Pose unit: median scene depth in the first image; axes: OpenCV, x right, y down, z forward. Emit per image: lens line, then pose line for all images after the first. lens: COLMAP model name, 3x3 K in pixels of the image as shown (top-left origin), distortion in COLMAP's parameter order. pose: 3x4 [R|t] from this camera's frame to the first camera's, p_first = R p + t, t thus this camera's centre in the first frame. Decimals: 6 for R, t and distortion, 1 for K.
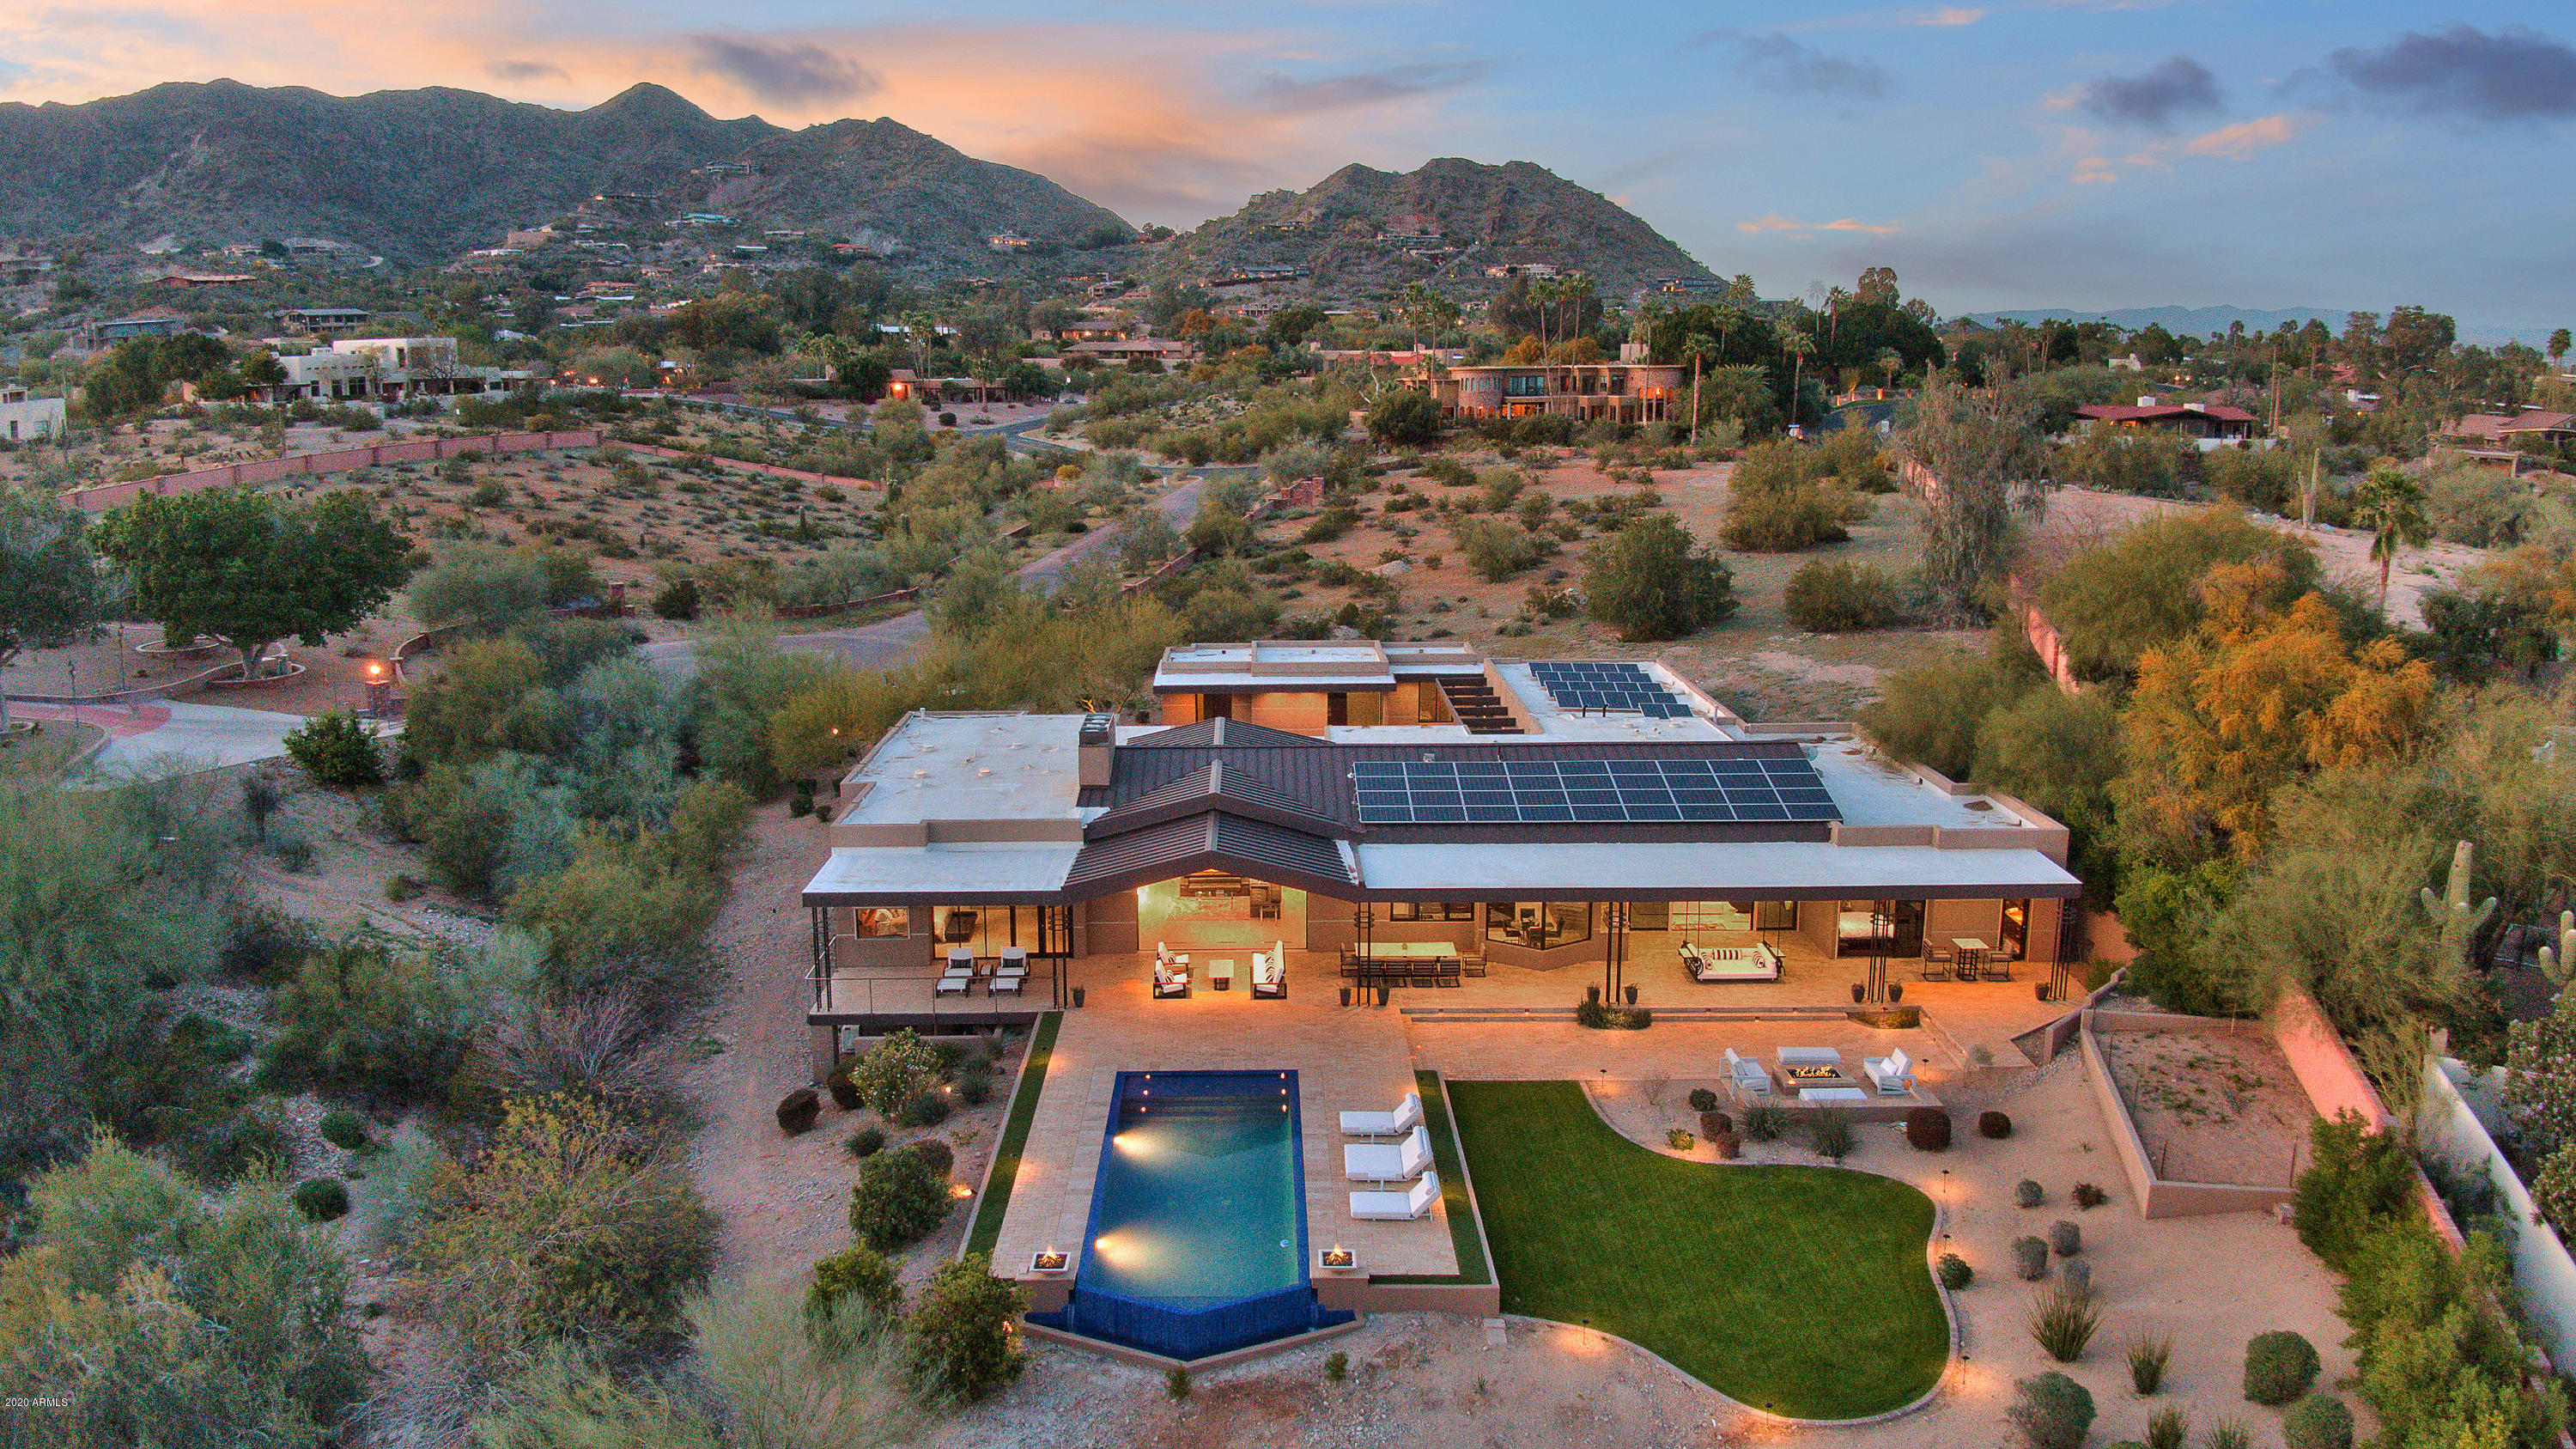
lens RADIAL K [[1760.3, 0, 1259.8], [0, 1760.3, 739.5], [0, 0, 1]] dist [0.103866, -0.346189]
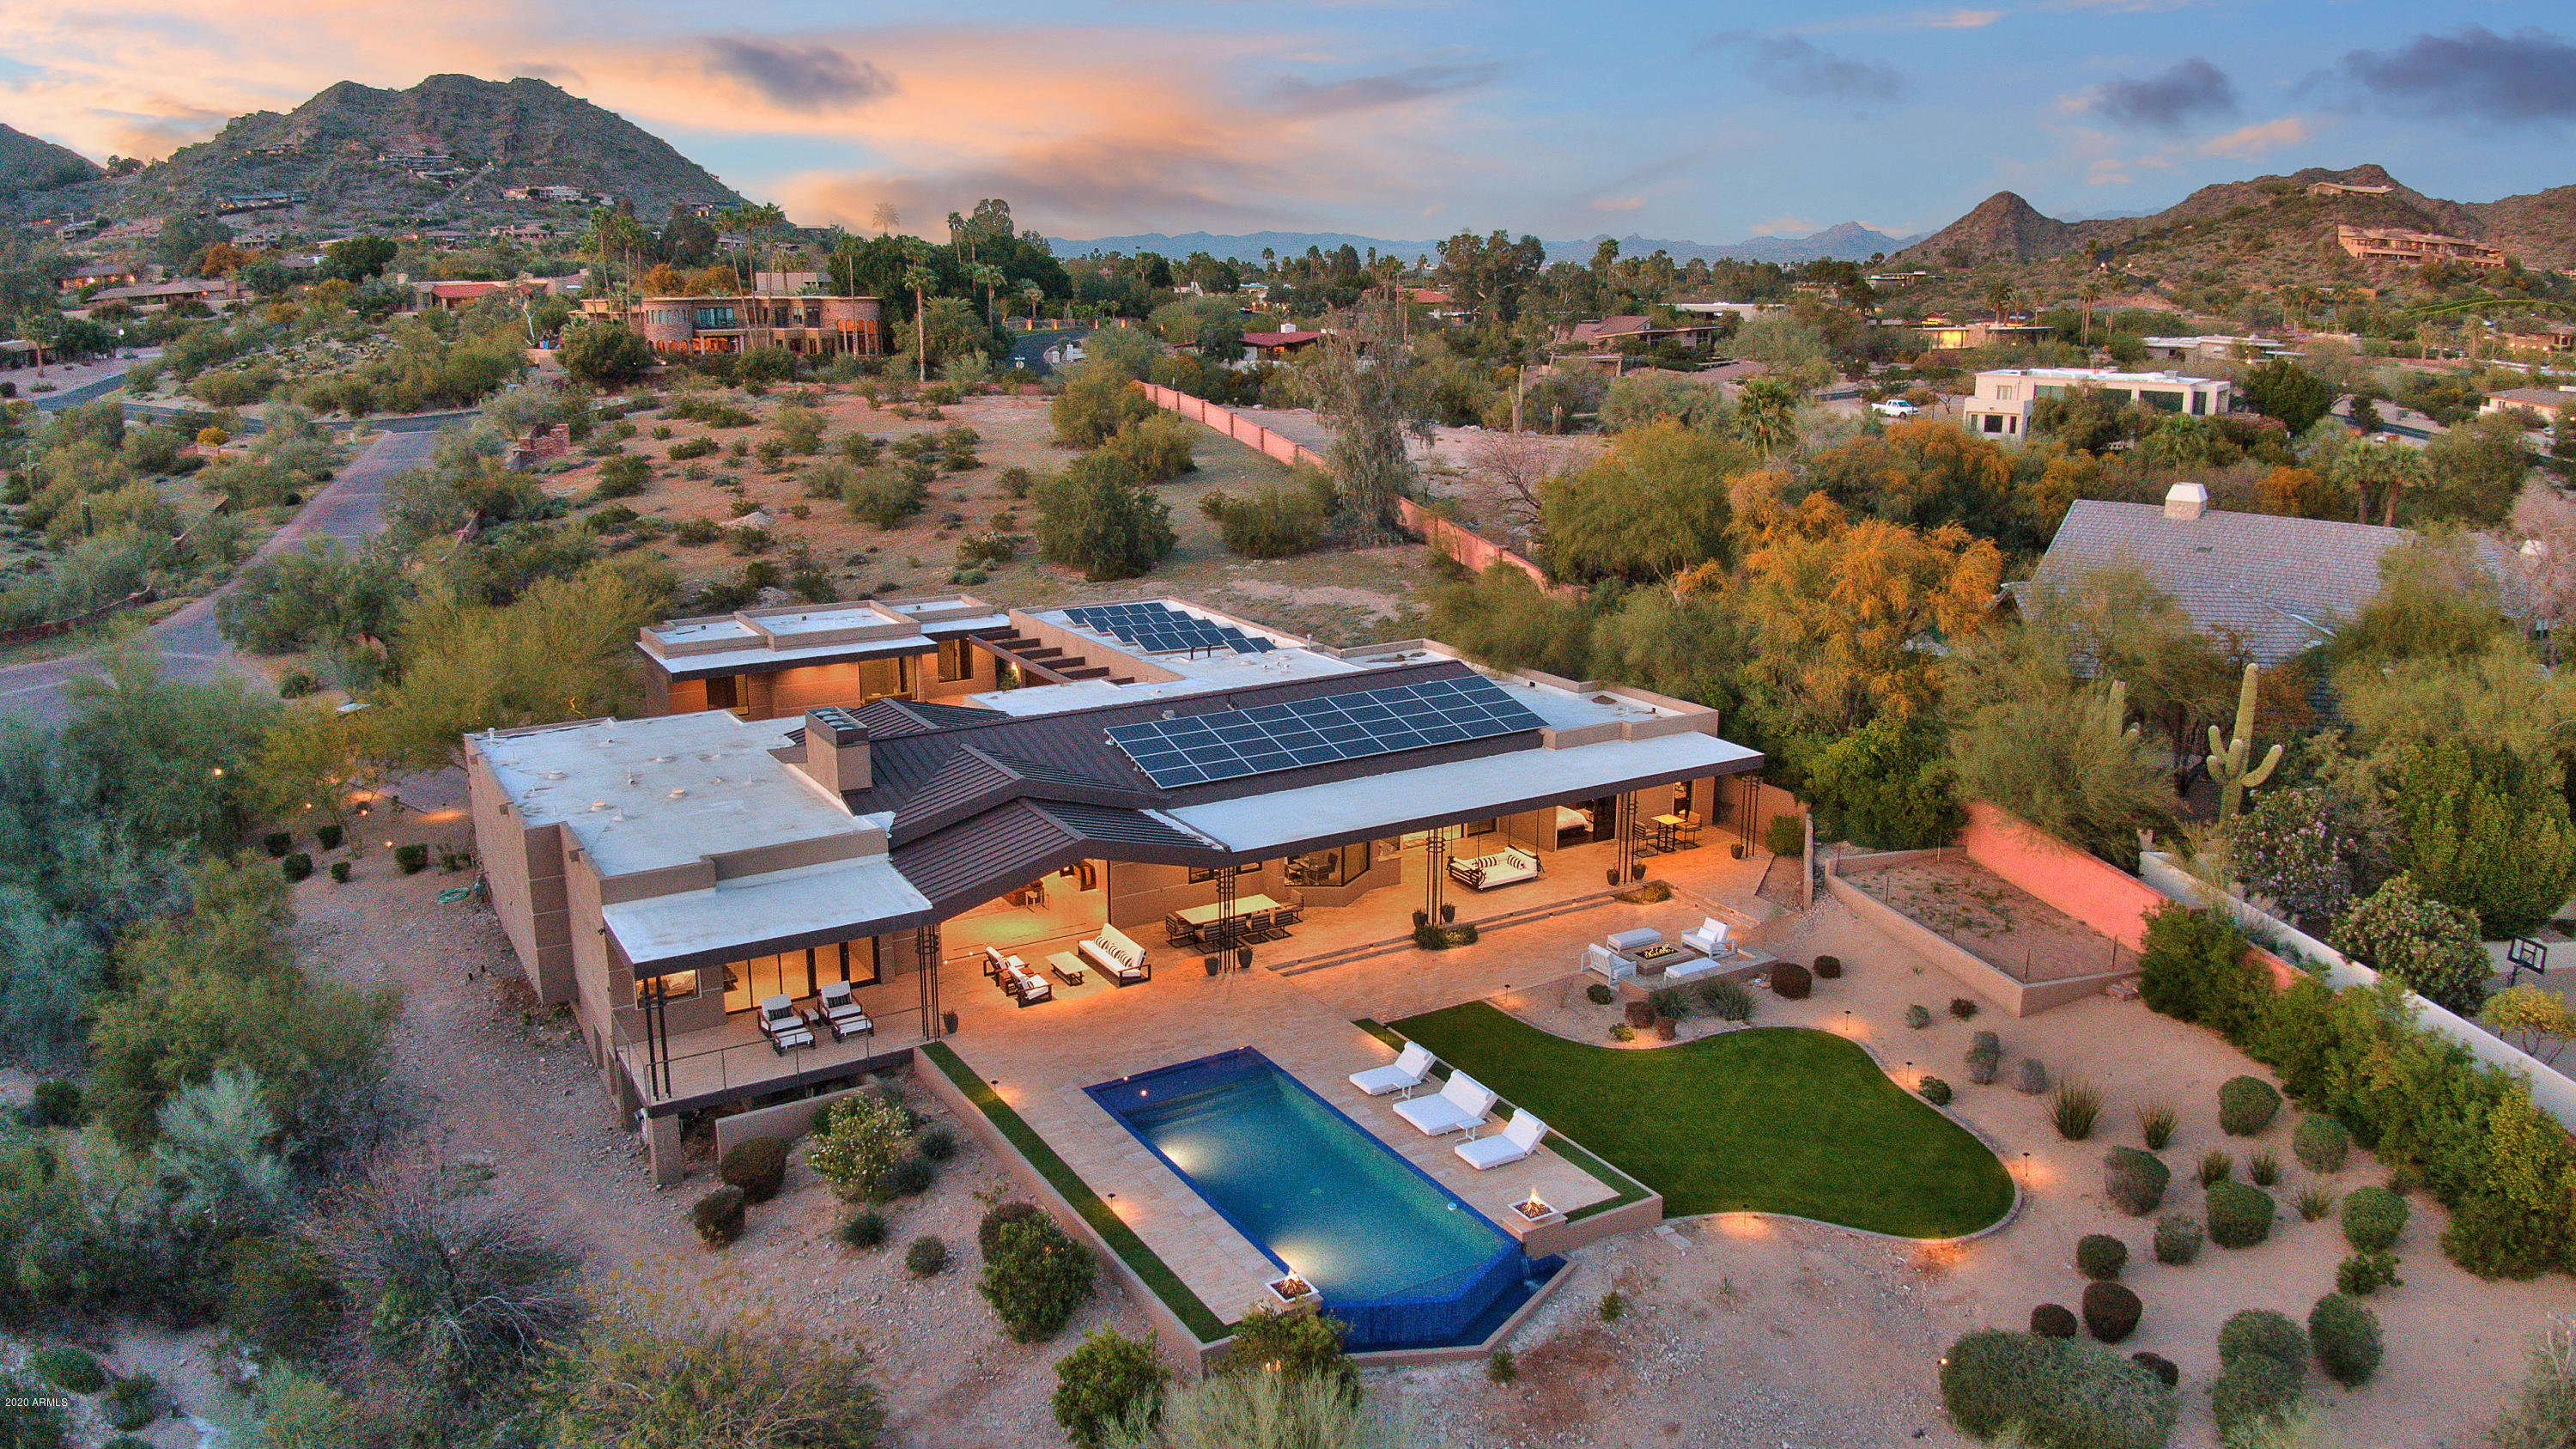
lens RADIAL K [[1760.3, 0, 1259.8], [0, 1760.3, 739.5], [0, 0, 1]] dist [0.103866, -0.346189]
pose [[0.868483, -0.123456, 0.480101, -0.370583], [0.104855, 0.992329, 0.065495, -0.038680], [-0.484503, -0.006540, 0.874765, 0.128628]]
